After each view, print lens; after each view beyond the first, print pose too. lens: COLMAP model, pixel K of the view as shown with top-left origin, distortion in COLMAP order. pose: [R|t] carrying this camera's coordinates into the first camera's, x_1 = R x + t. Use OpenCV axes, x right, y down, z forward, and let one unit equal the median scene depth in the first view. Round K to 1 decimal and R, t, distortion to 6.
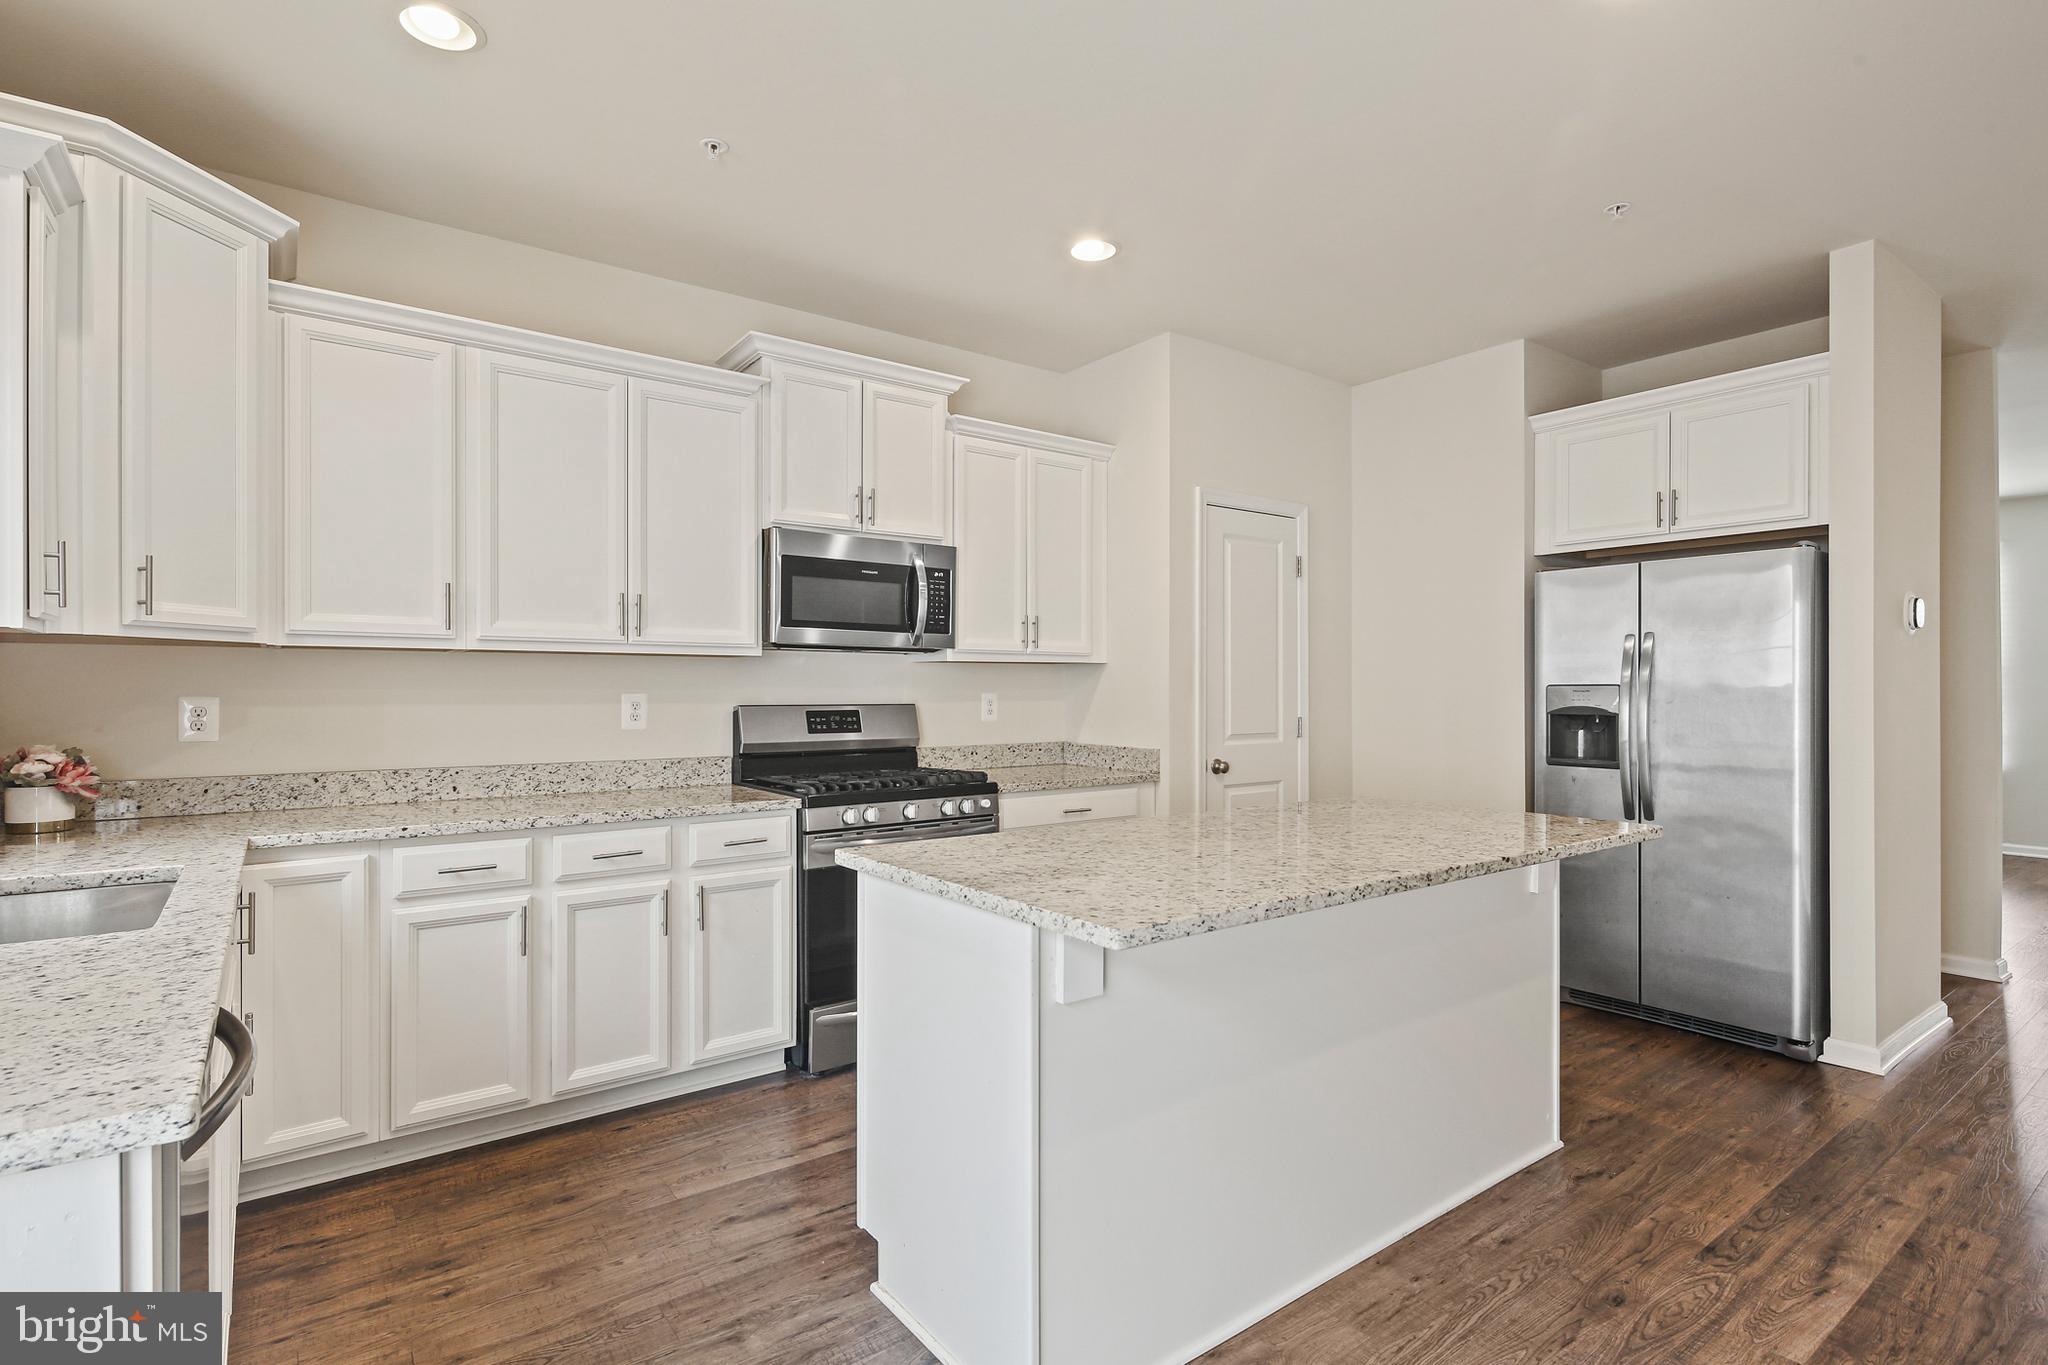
lens RADIAL K [[997.2, 0, 1018.7], [0, 997.2, 690.6], [0, 0, 1]] dist [0.002115, -0.002492]
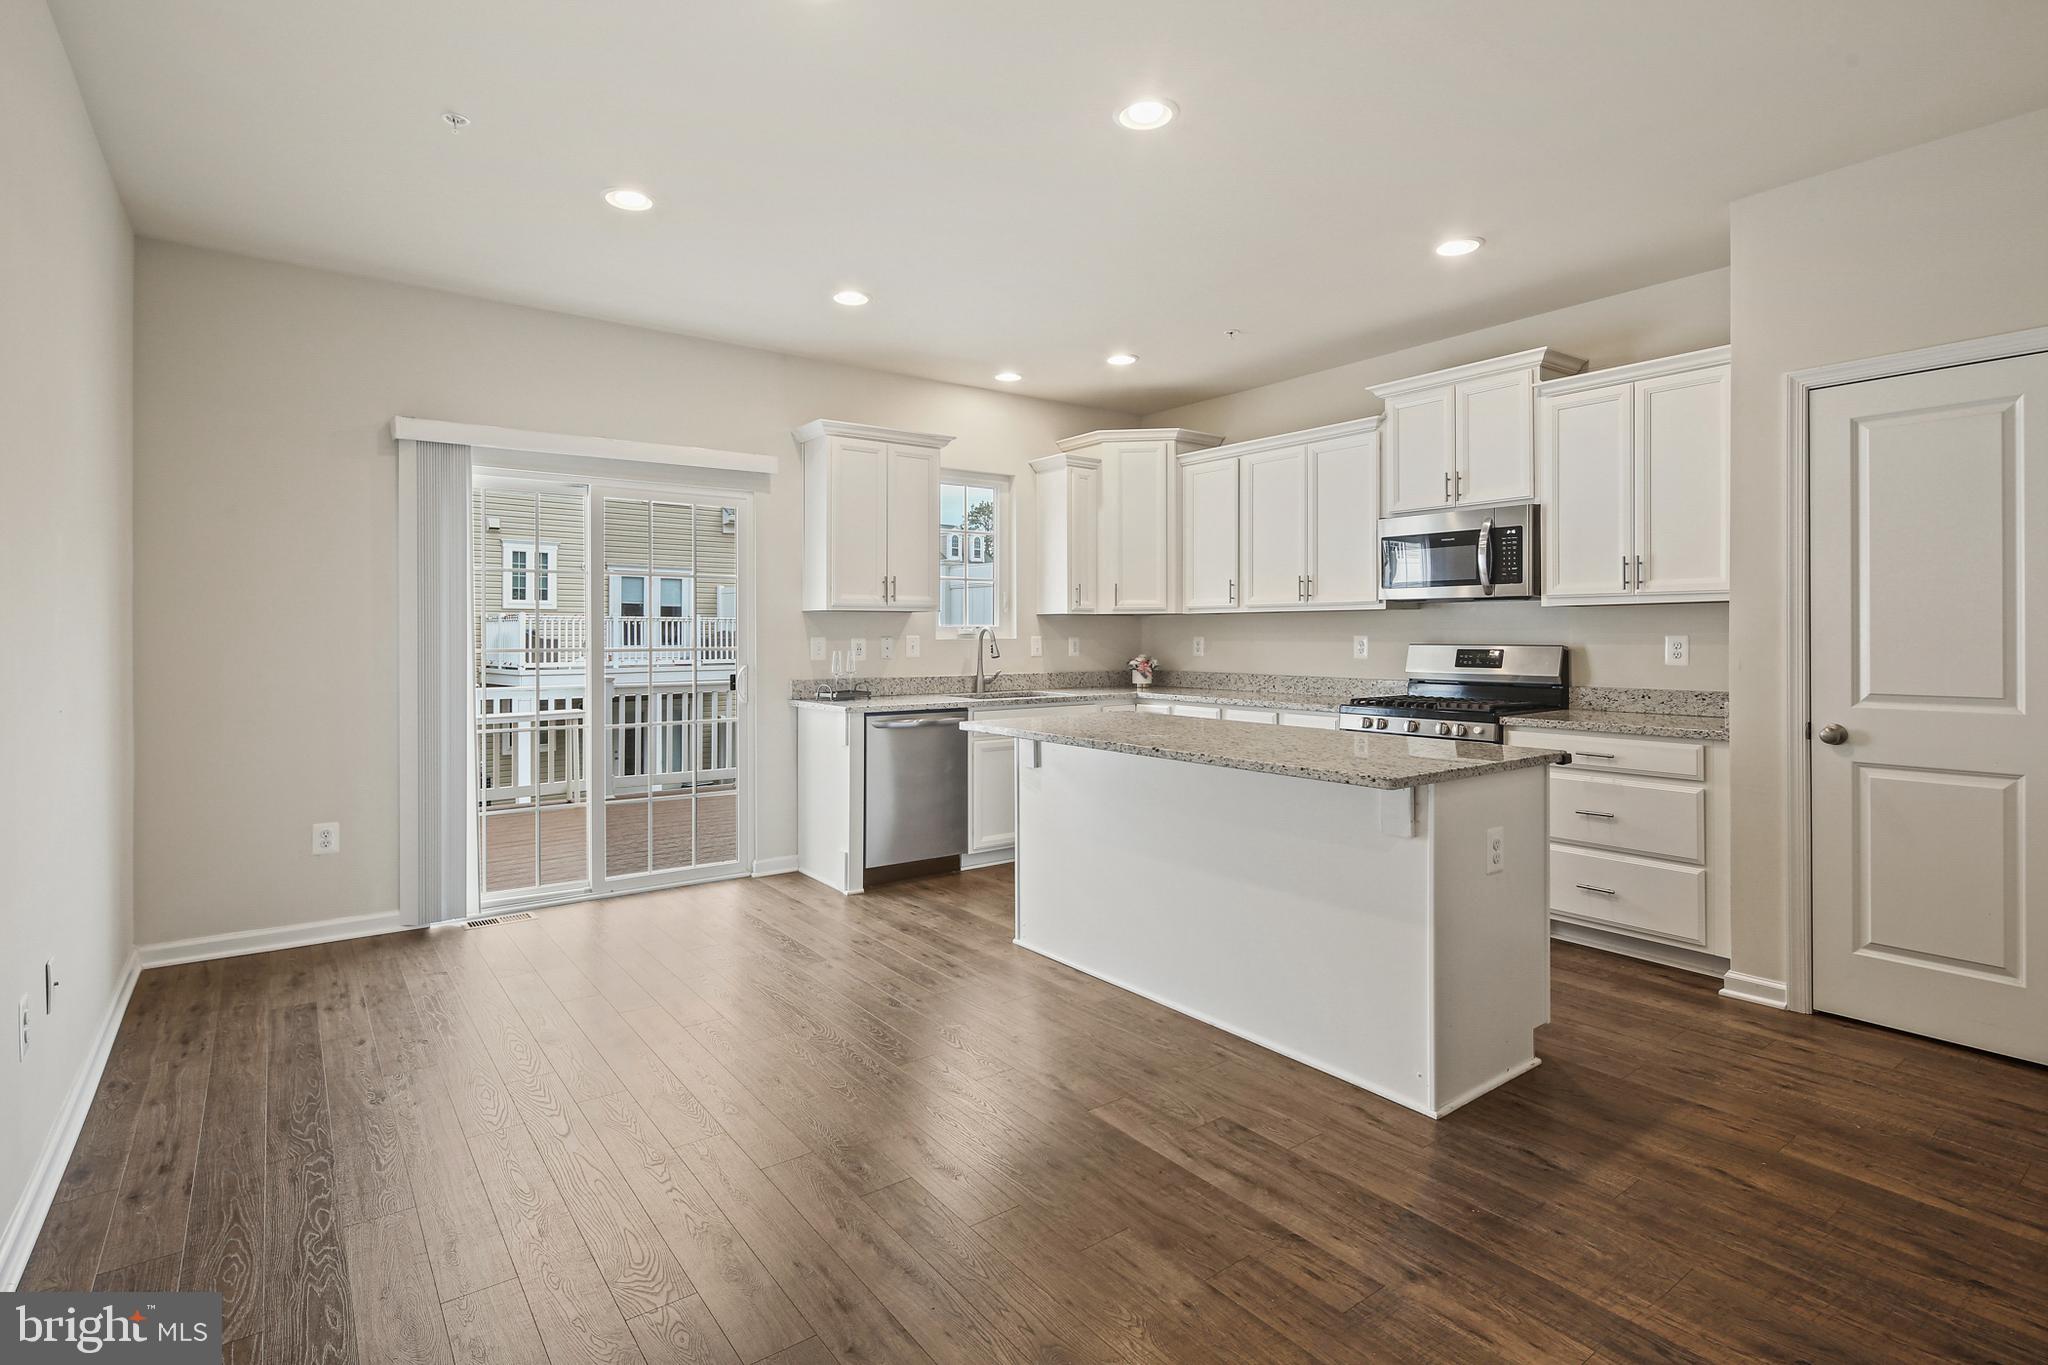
lens RADIAL K [[999.6, 0, 1018.8], [0, 999.6, 628.9], [0, 0, 1]] dist [-0.000808, -0.000993]
pose [[-0.002289, -0.005573, -0.999982, 1.112003], [0.001907, 0.999983, -0.005577, 0.000311], [0.999996, -0.001920, -0.002279, 0.456443]]
